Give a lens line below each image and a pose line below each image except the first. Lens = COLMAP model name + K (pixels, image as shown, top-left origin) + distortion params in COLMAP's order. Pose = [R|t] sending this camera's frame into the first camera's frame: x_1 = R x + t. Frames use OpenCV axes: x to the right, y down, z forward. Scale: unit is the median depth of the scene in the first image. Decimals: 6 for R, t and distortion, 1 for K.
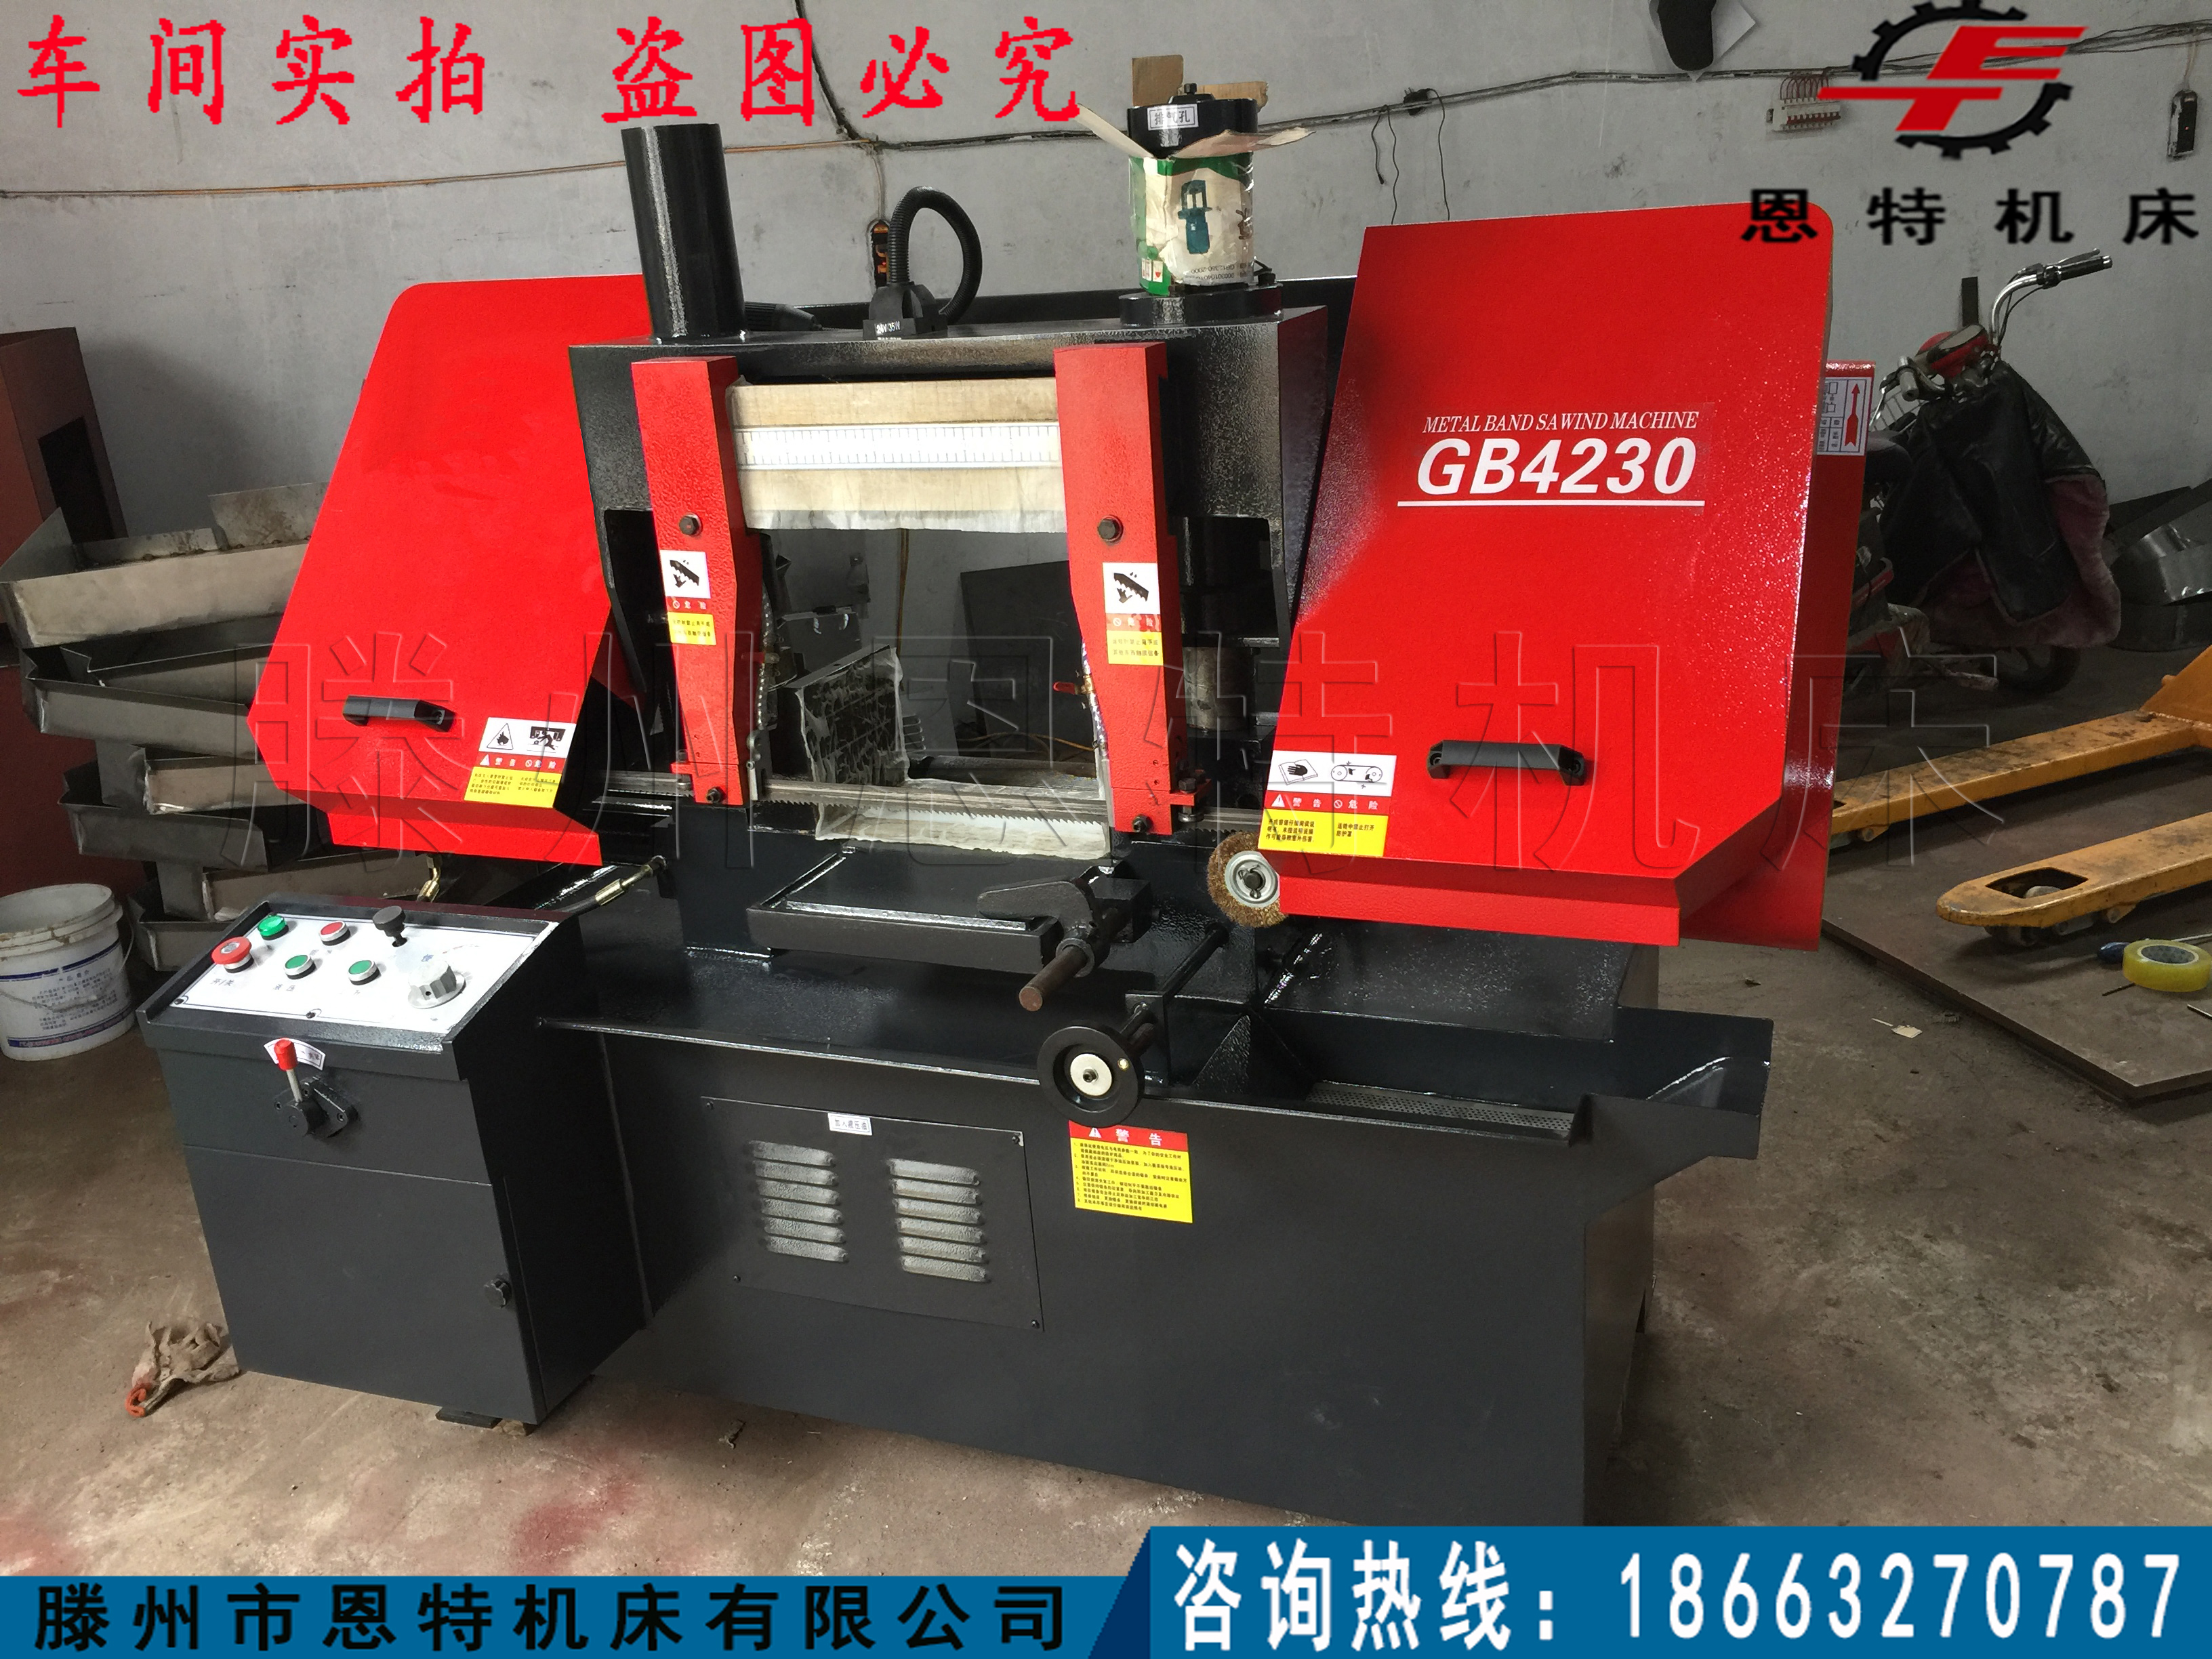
lens RADIAL K [[1864.7, 0, 1106.0], [0, 1864.7, 829.5], [0, 0, 1]] dist [0.061742, -0.074654]
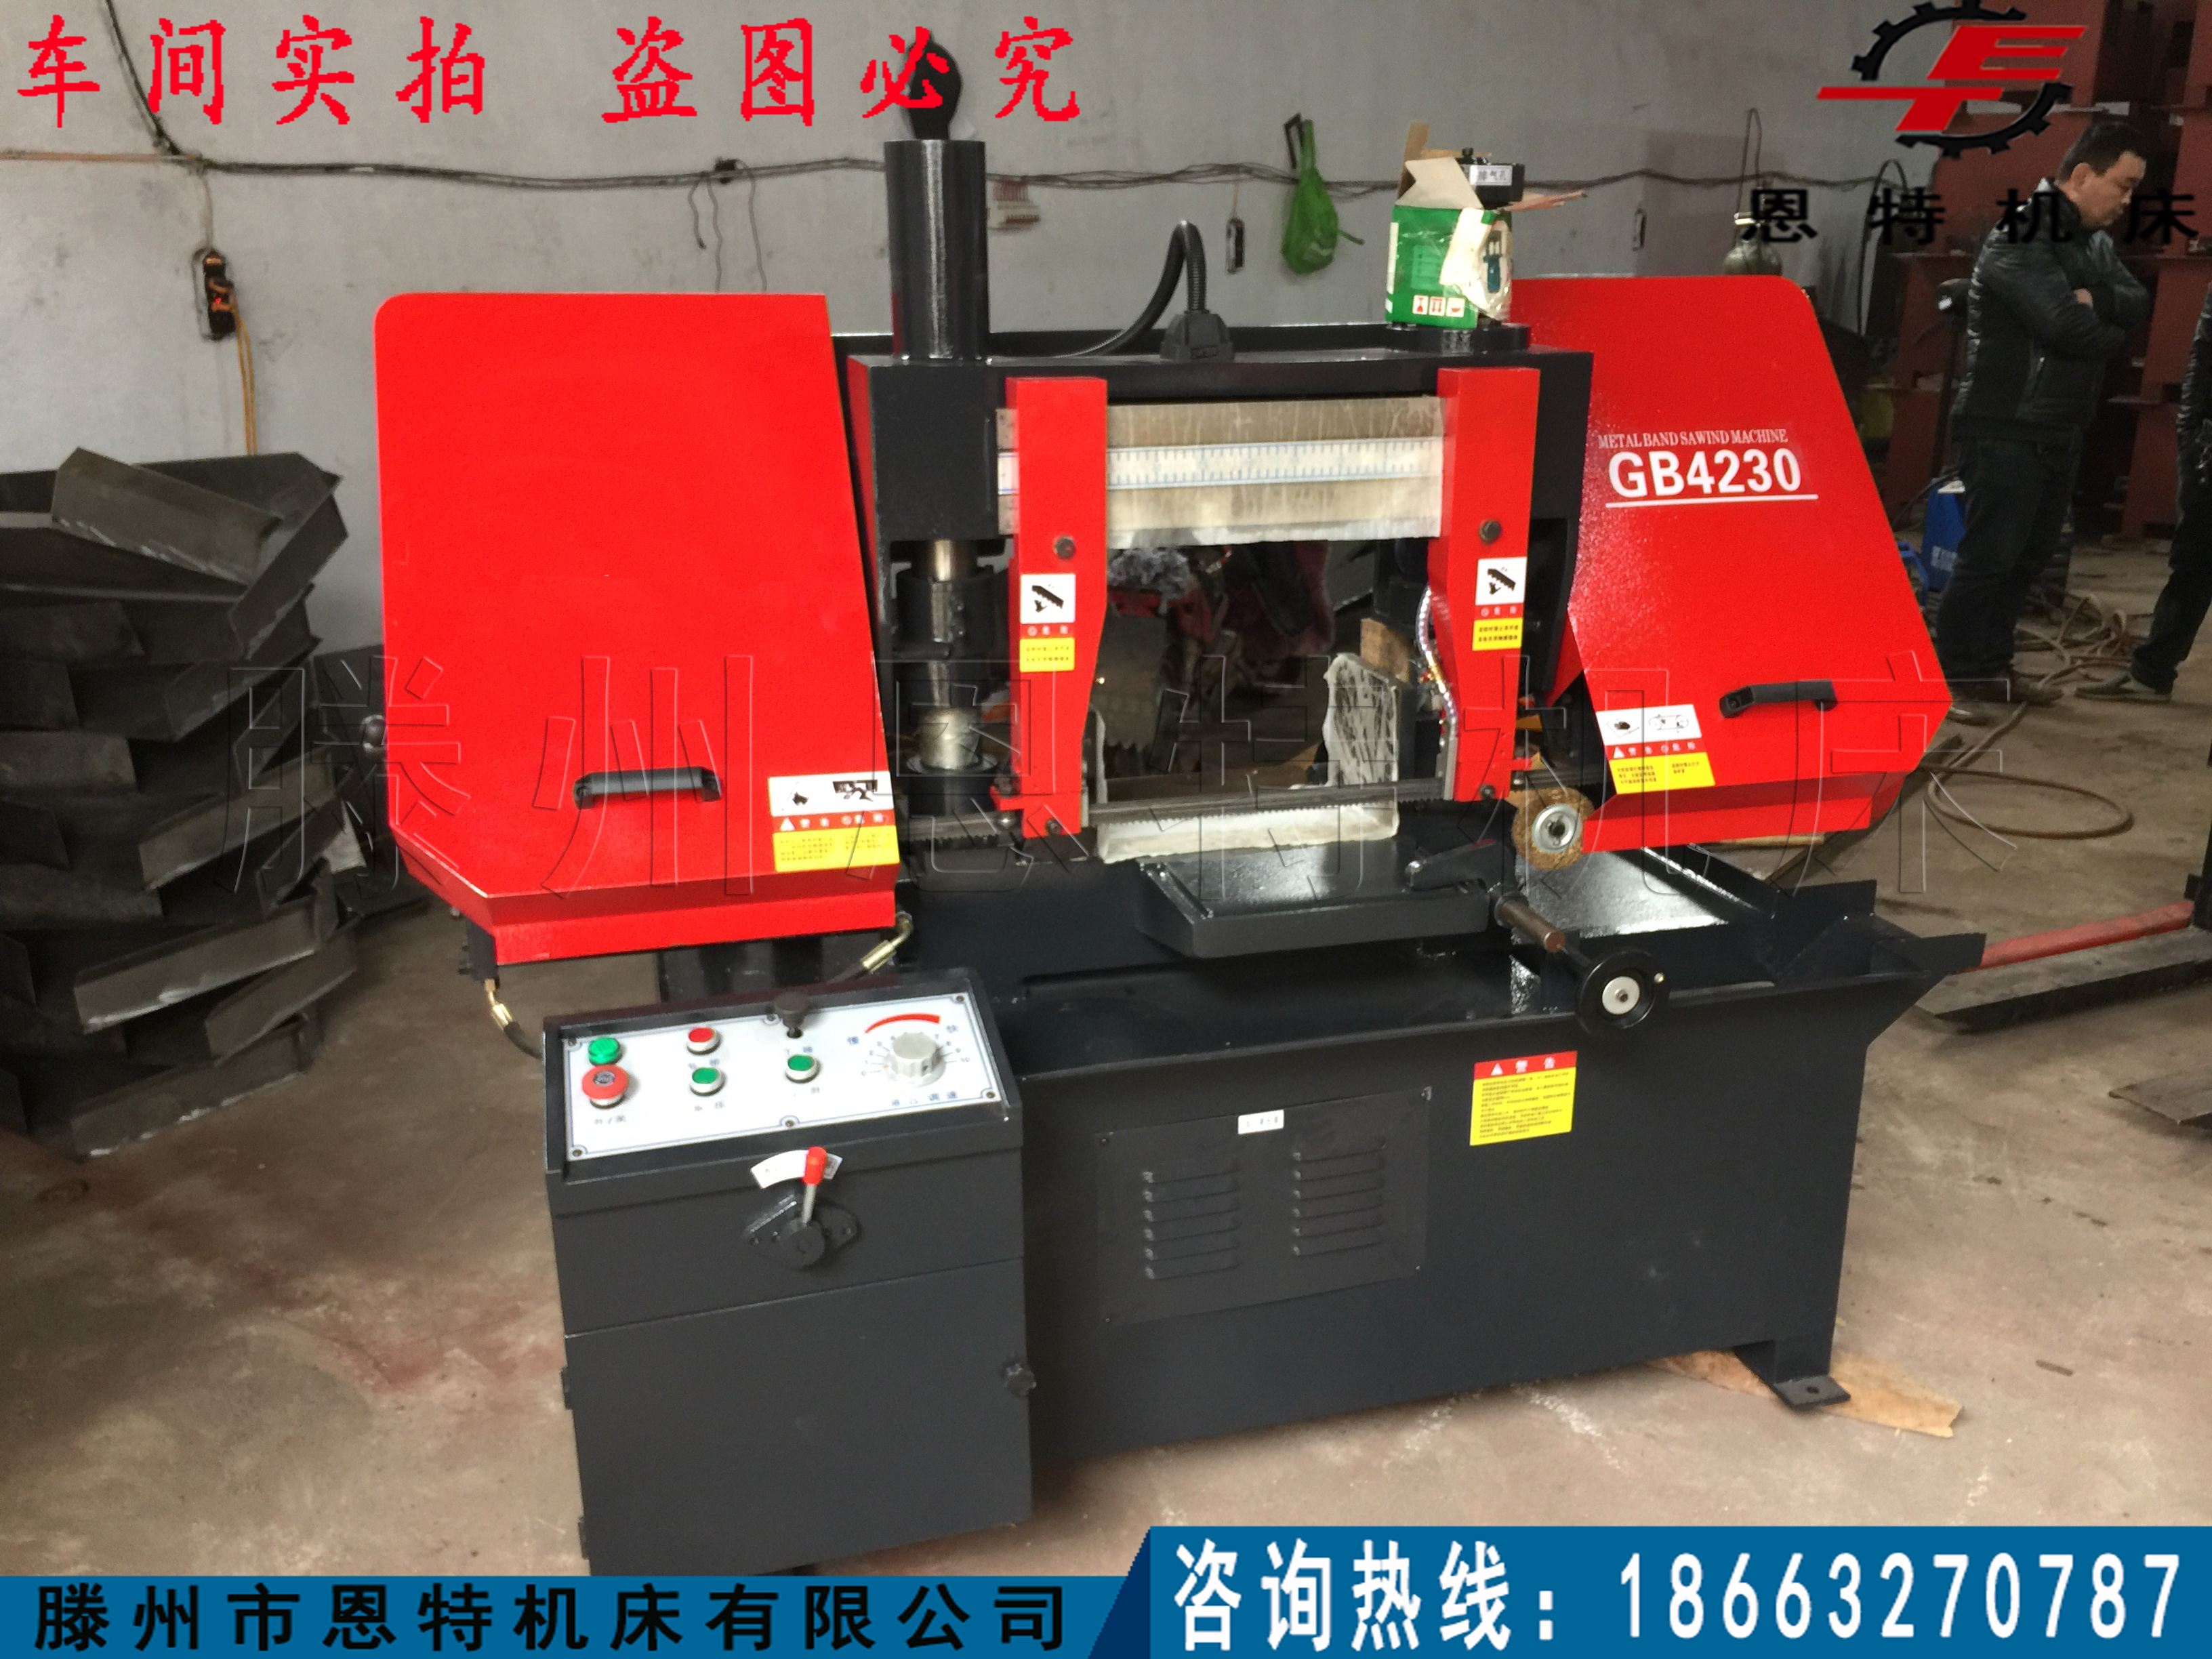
lens RADIAL K [[1864.7, 0, 1106.0], [0, 1864.7, 829.5], [0, 0, 1]] dist [0.061742, -0.074654]
pose [[0.798869, -0.120057, 0.589401, -0.837260], [0.145897, 0.989293, 0.003765, -0.018144], [-0.583542, 0.082984, 0.807832, 0.223345]]
